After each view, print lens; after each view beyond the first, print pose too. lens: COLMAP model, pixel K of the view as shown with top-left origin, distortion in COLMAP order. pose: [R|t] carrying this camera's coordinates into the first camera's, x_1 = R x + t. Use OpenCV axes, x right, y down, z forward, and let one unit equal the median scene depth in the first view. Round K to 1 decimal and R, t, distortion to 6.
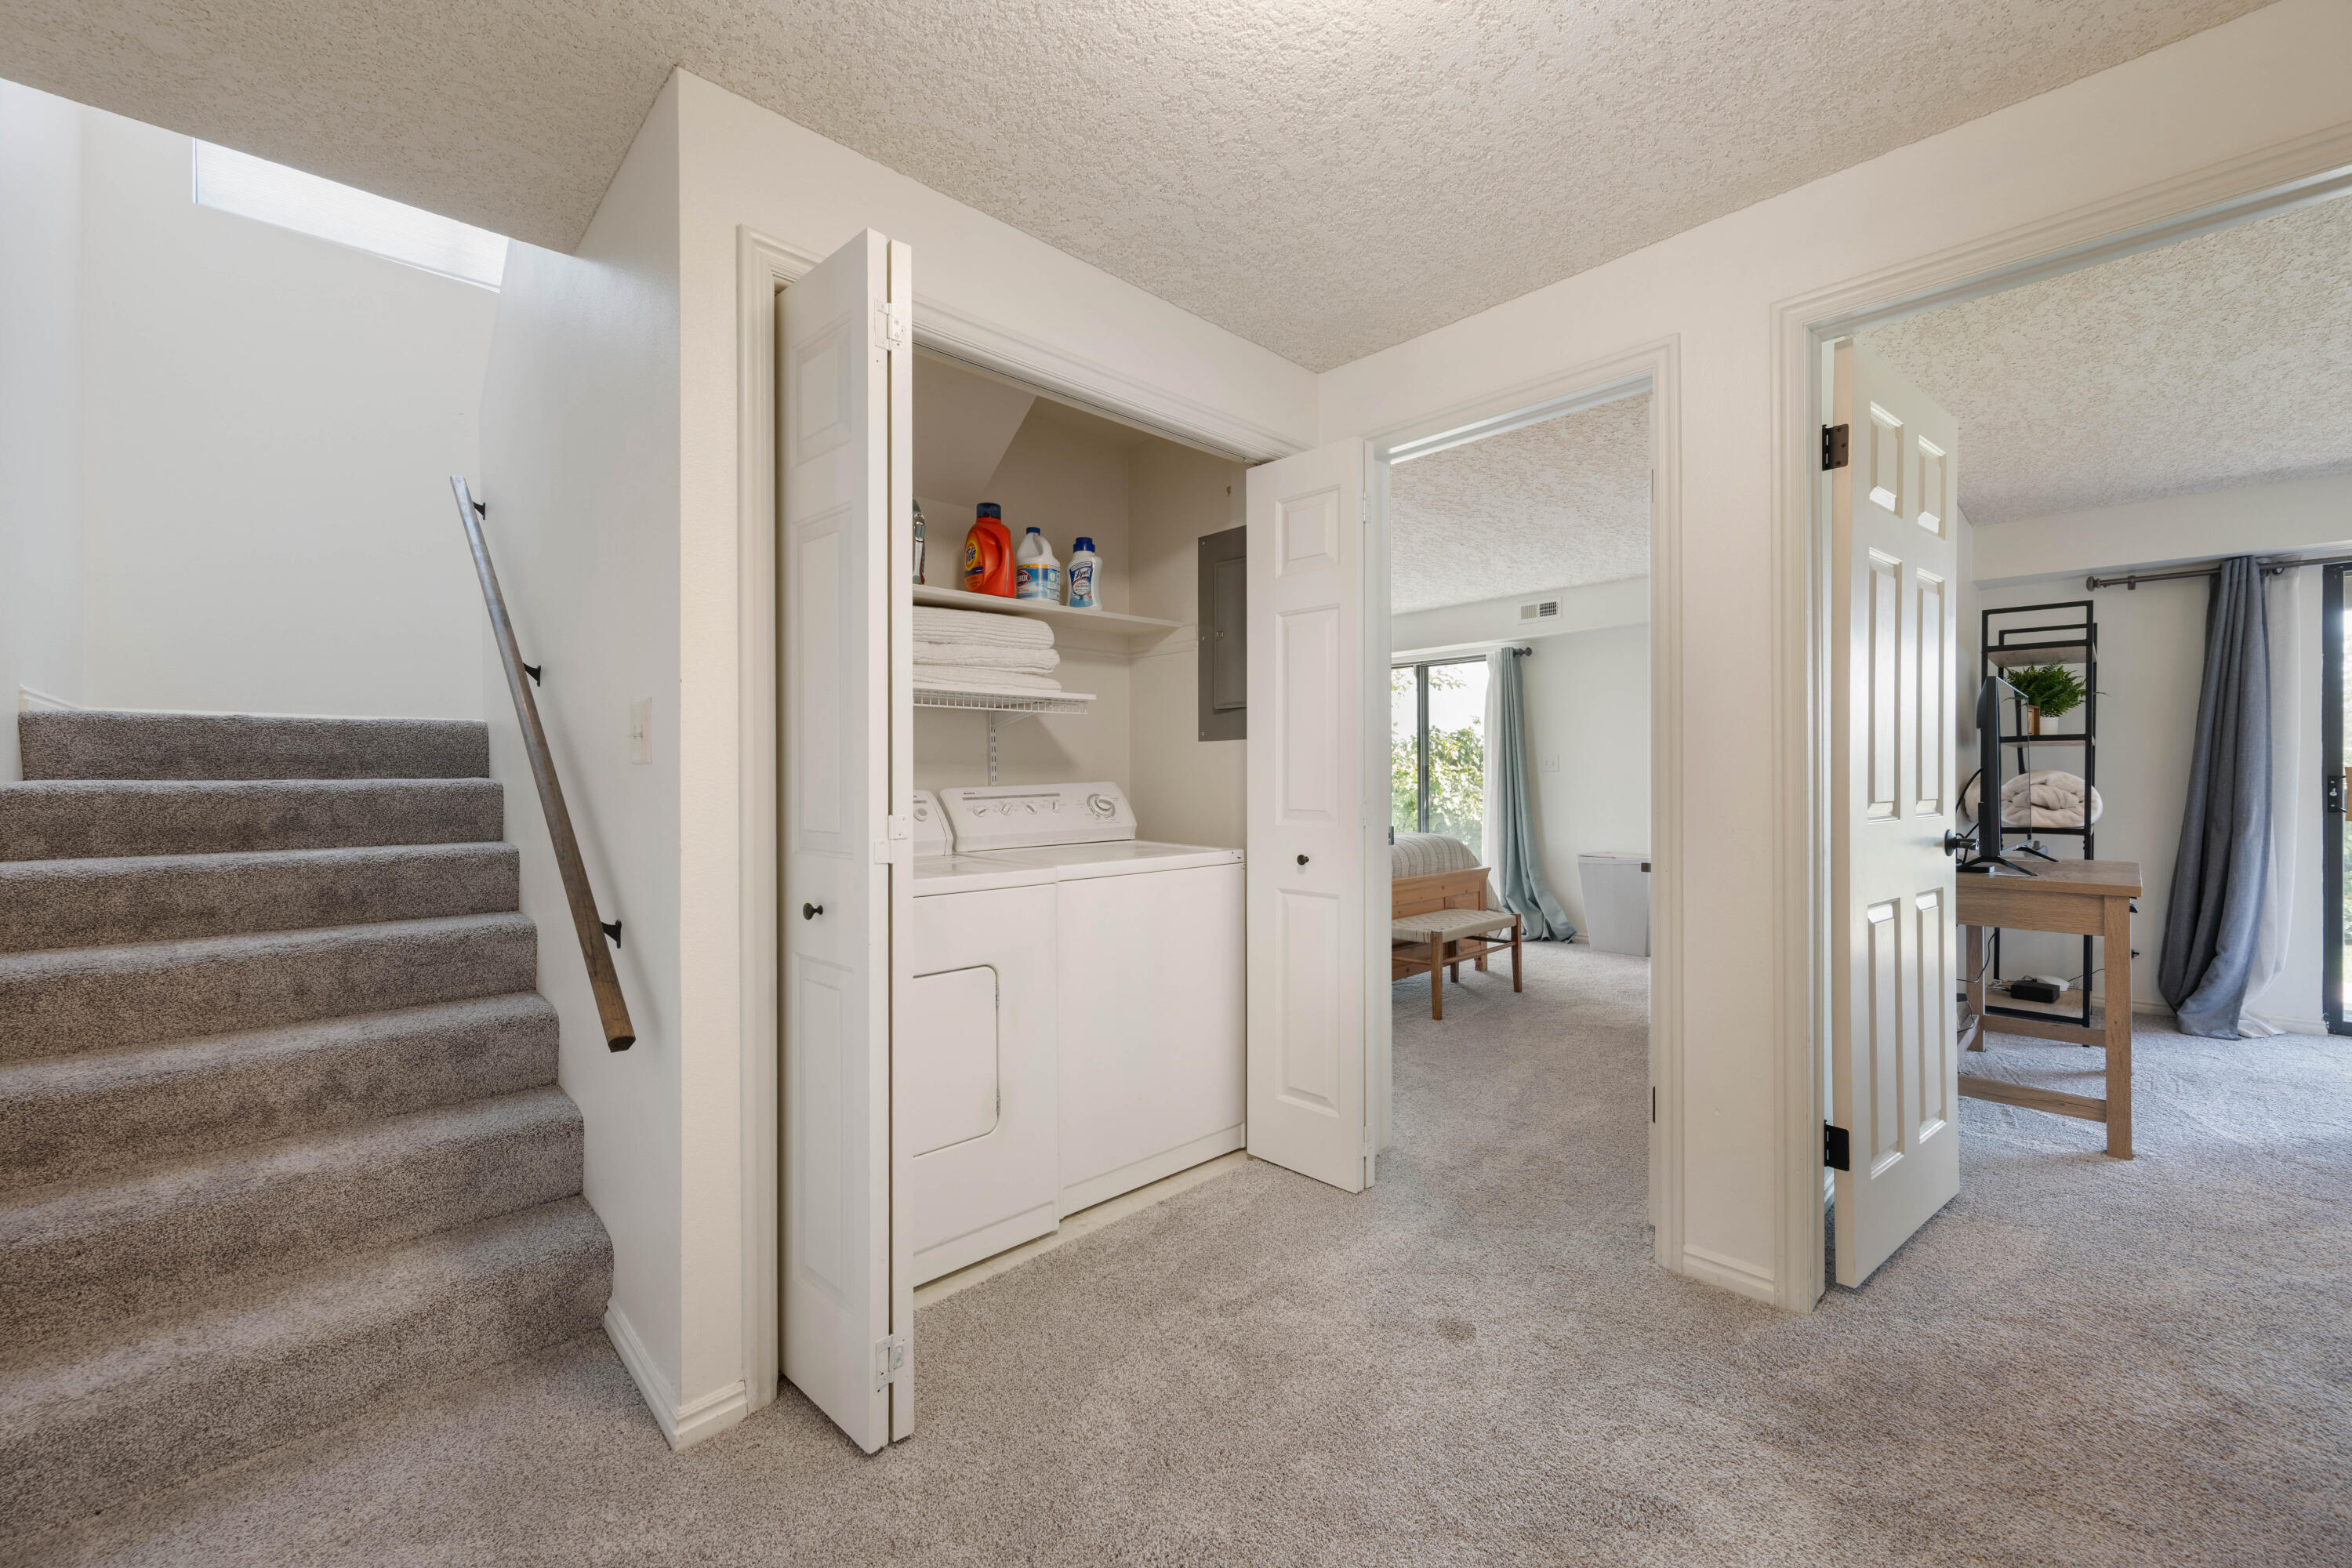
lens RADIAL K [[924.2, 0, 1175.9], [0, 924.2, 780.0], [0, 0, 1]] dist [-0.002444, -0.000236]
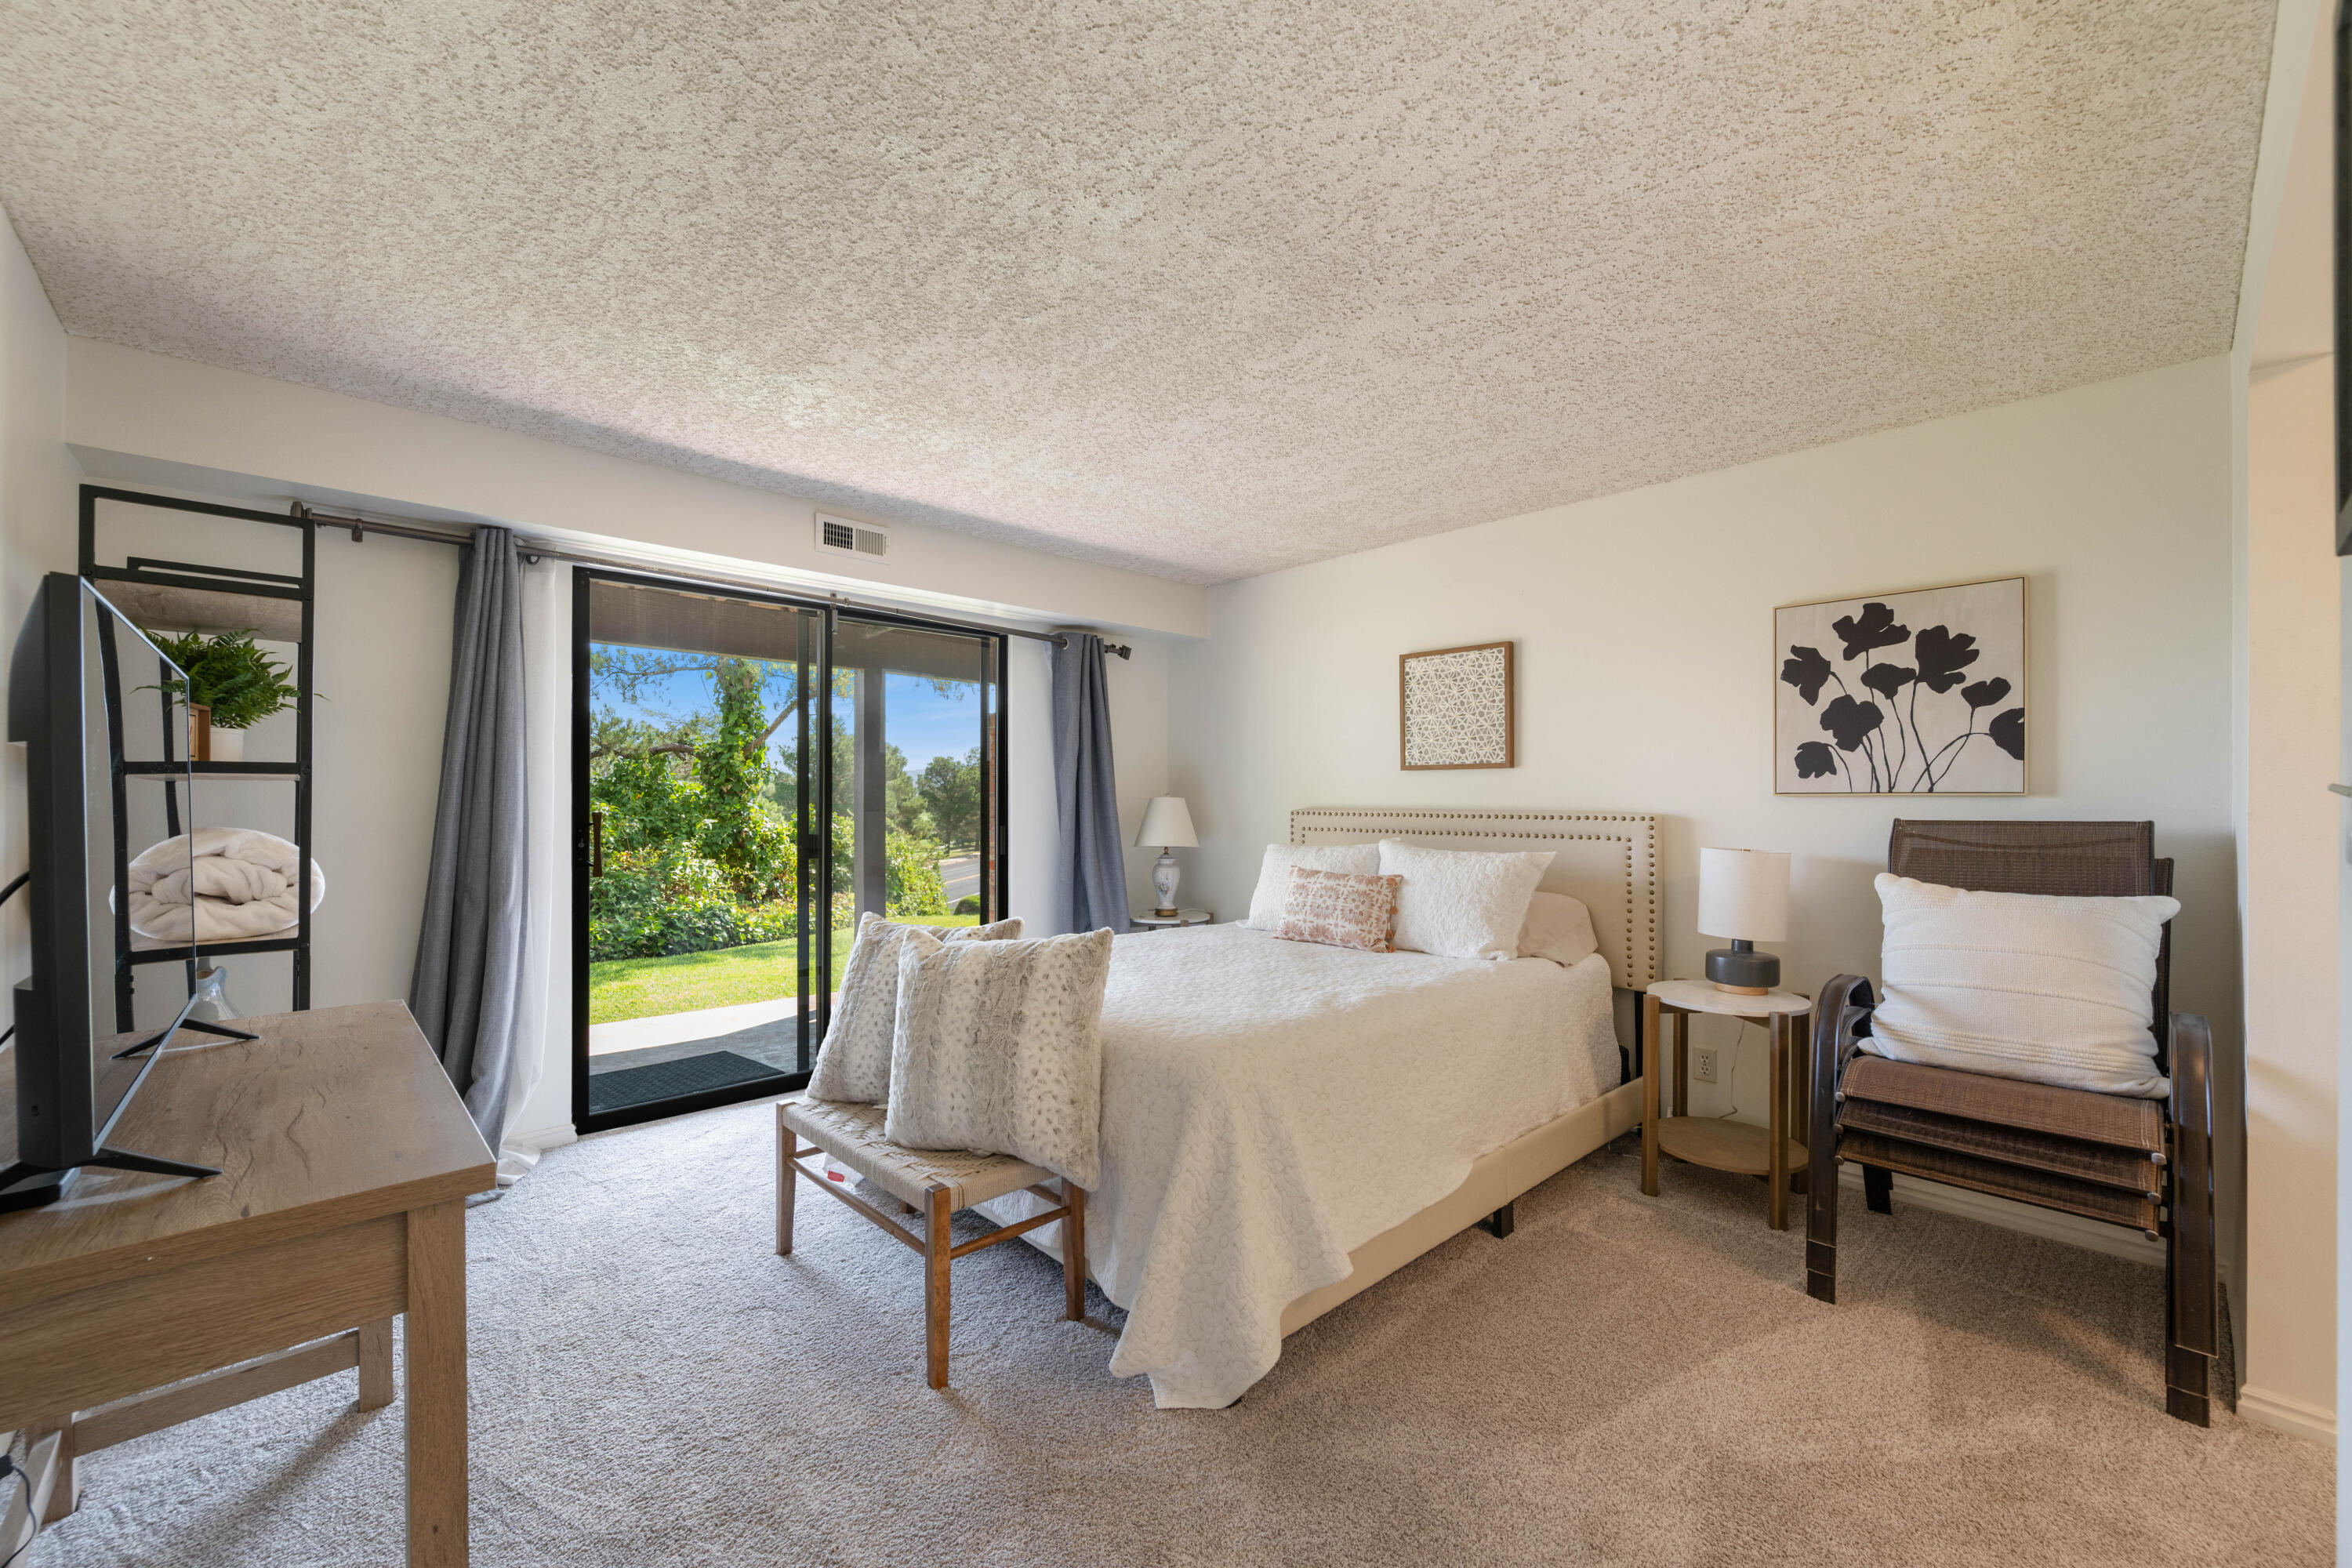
lens RADIAL K [[924.2, 0, 1159.1], [0, 924.2, 787.9], [0, 0, 1]] dist [-0.002444, -0.000236]
pose [[0.011055, 0.004600, 0.999928, 0.424785], [0.003546, 0.999983, -0.004640, -0.029606], [-0.999933, 0.003597, 0.011039, 0.461630]]
